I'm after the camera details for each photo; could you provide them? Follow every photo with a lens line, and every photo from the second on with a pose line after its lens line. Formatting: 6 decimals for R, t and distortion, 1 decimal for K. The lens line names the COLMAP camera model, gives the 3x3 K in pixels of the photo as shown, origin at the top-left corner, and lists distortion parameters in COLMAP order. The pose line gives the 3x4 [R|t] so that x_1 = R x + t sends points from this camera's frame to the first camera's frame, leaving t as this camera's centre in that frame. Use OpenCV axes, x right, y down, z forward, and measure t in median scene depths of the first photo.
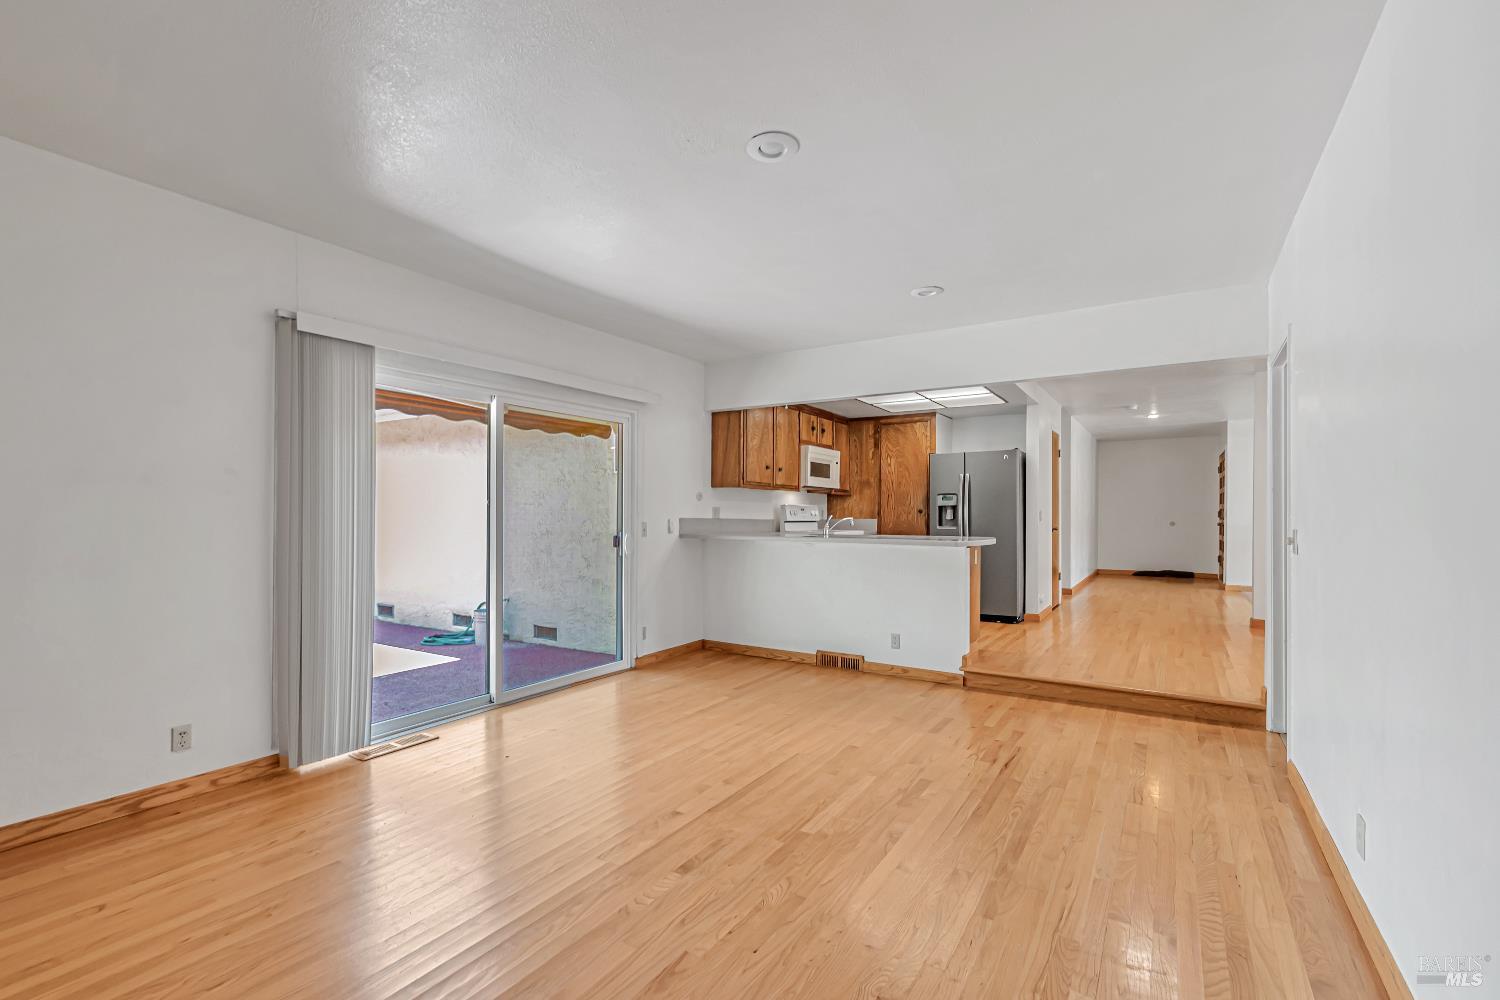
lens RADIAL K [[667.3, 0, 740.1], [0, 667.3, 515.0], [0, 0, 1]] dist [0.001669, -0.000019]
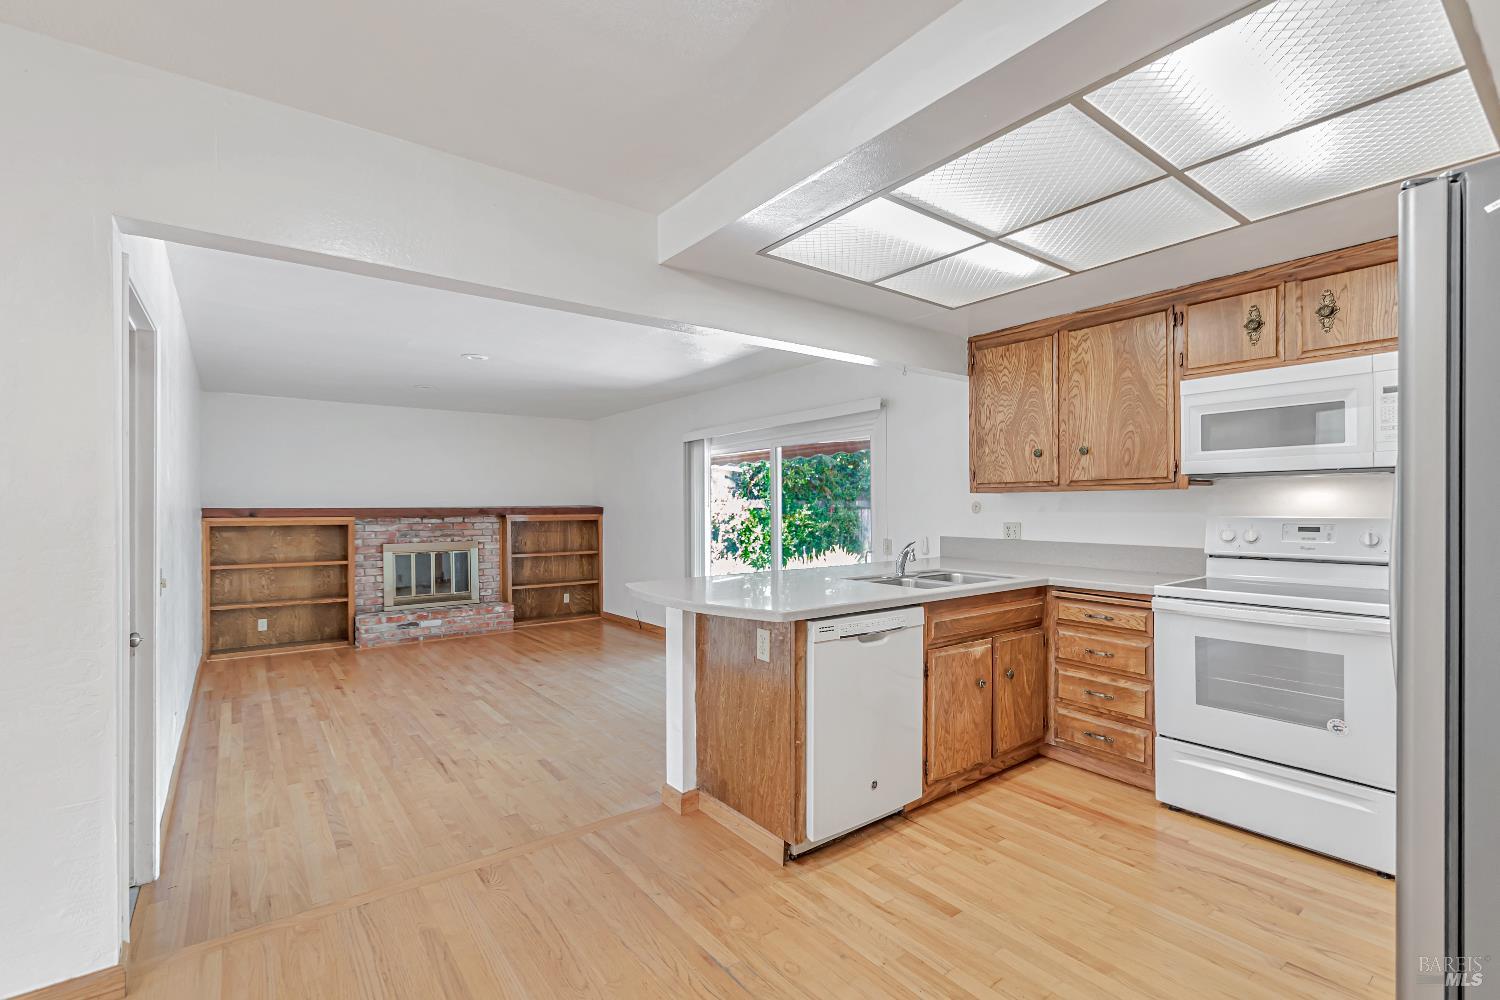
lens RADIAL K [[670.8, 0, 749.1], [0, 670.8, 505.5], [0, 0, 1]] dist [-0.000605, -0.000830]
pose [[-0.338124, -0.006091, -0.941082, 0.791892], [0.005276, 0.999951, -0.008367, -0.028567], [0.941087, -0.007794, -0.338075, 1.150519]]
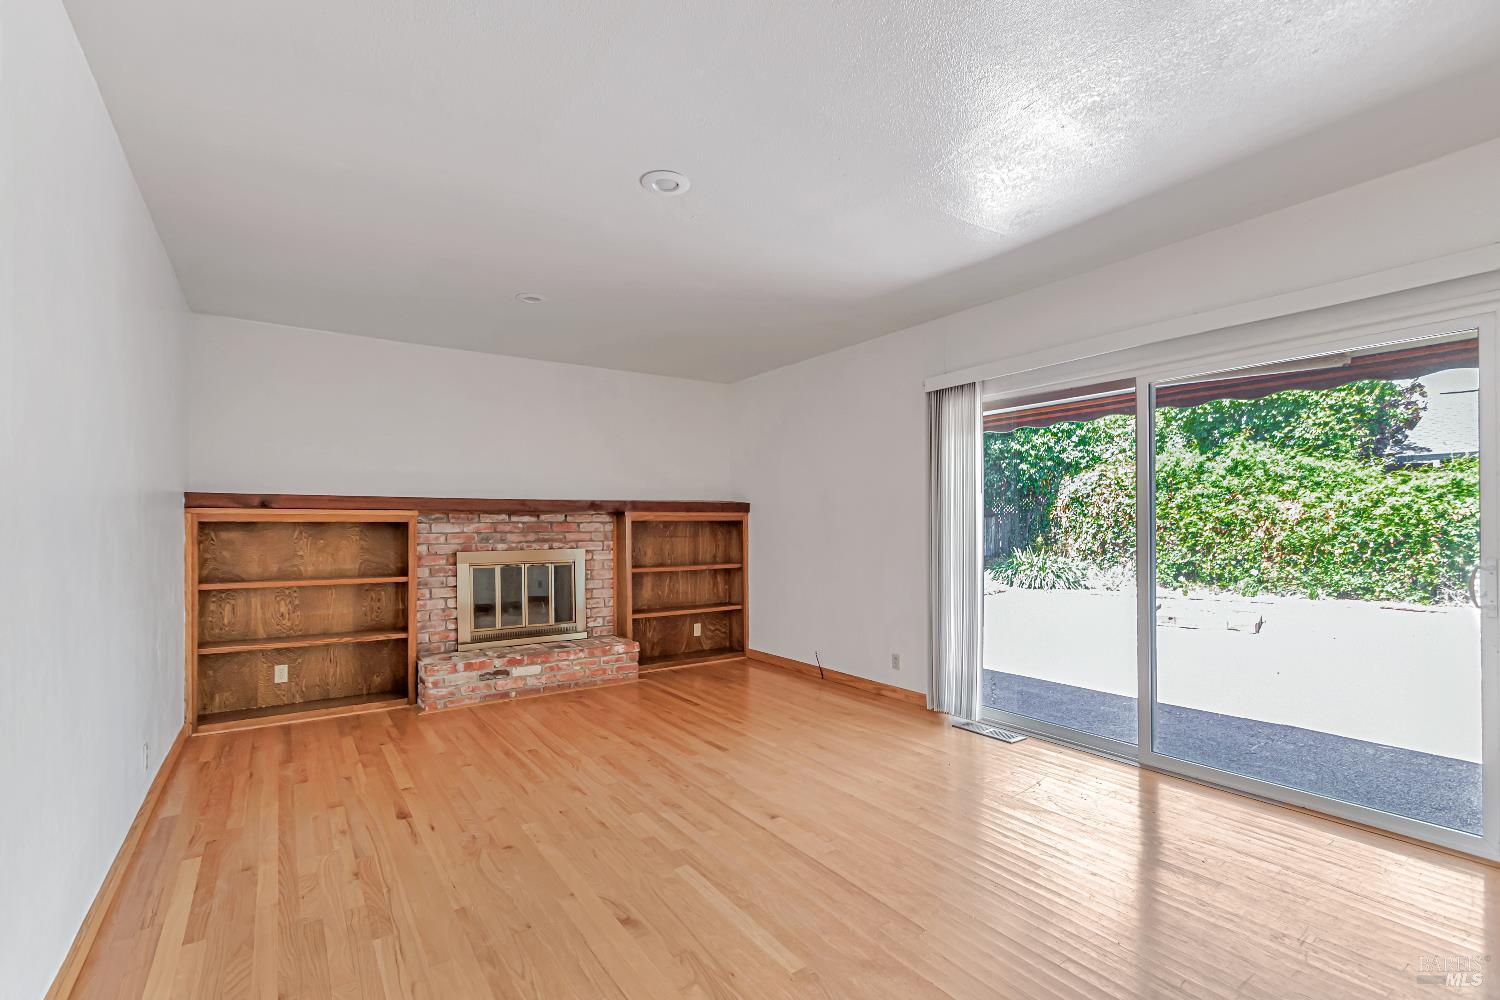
lens RADIAL K [[672.4, 0, 741.7], [0, 672.4, 518.9], [0, 0, 1]] dist [0.001082, 0.000036]
pose [[-0.387725, -0.007789, -0.921742, 0.453692], [0.002281, 0.999953, -0.009409, -0.001023], [0.921772, -0.005750, -0.387689, 0.699981]]
